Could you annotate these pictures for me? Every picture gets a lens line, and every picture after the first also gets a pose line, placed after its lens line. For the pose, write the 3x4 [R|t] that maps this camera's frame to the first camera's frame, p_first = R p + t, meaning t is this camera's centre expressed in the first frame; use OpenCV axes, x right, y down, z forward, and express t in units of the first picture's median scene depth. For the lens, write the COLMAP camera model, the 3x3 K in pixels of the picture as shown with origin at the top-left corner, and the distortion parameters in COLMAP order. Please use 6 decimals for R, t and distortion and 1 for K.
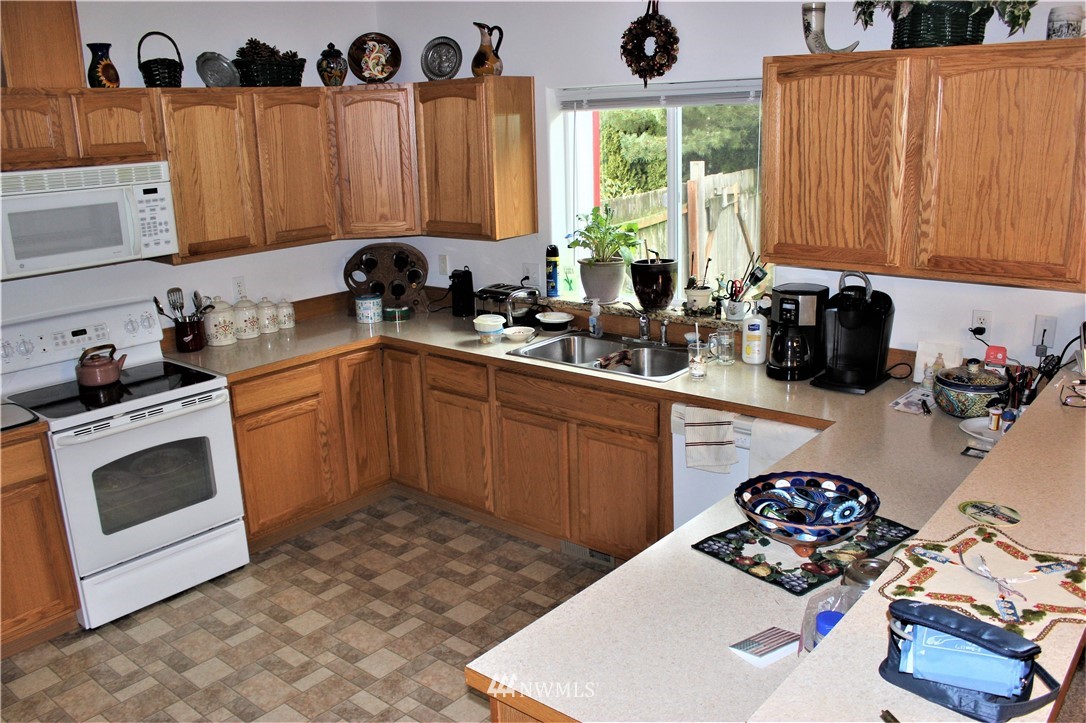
lens RADIAL K [[906.7, 0, 549.1], [0, 906.7, 368.8], [0, 0, 1]] dist [-0.152226, 0.130278]
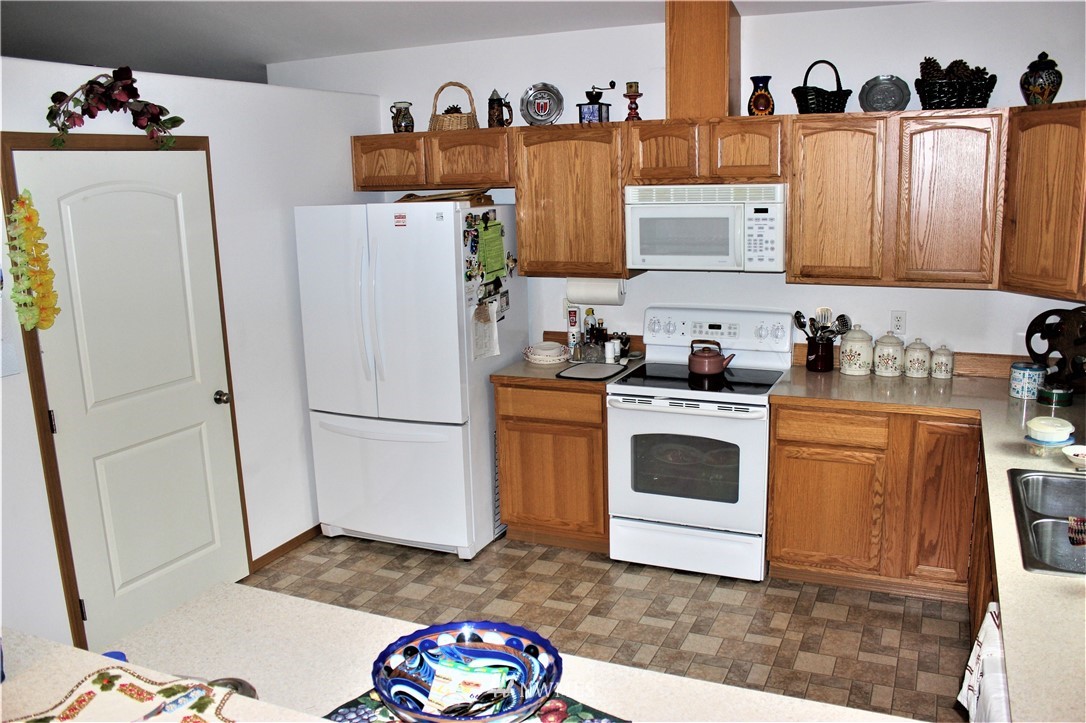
lens RADIAL K [[906.7, 0, 541.3], [0, 906.7, 365.3], [0, 0, 1]] dist [-0.152226, 0.130278]
pose [[0.267482, 0.221924, -0.937658, 0.533951], [-0.236516, 0.958467, 0.159379, -0.130034], [0.934084, 0.179140, 0.308861, 0.440511]]
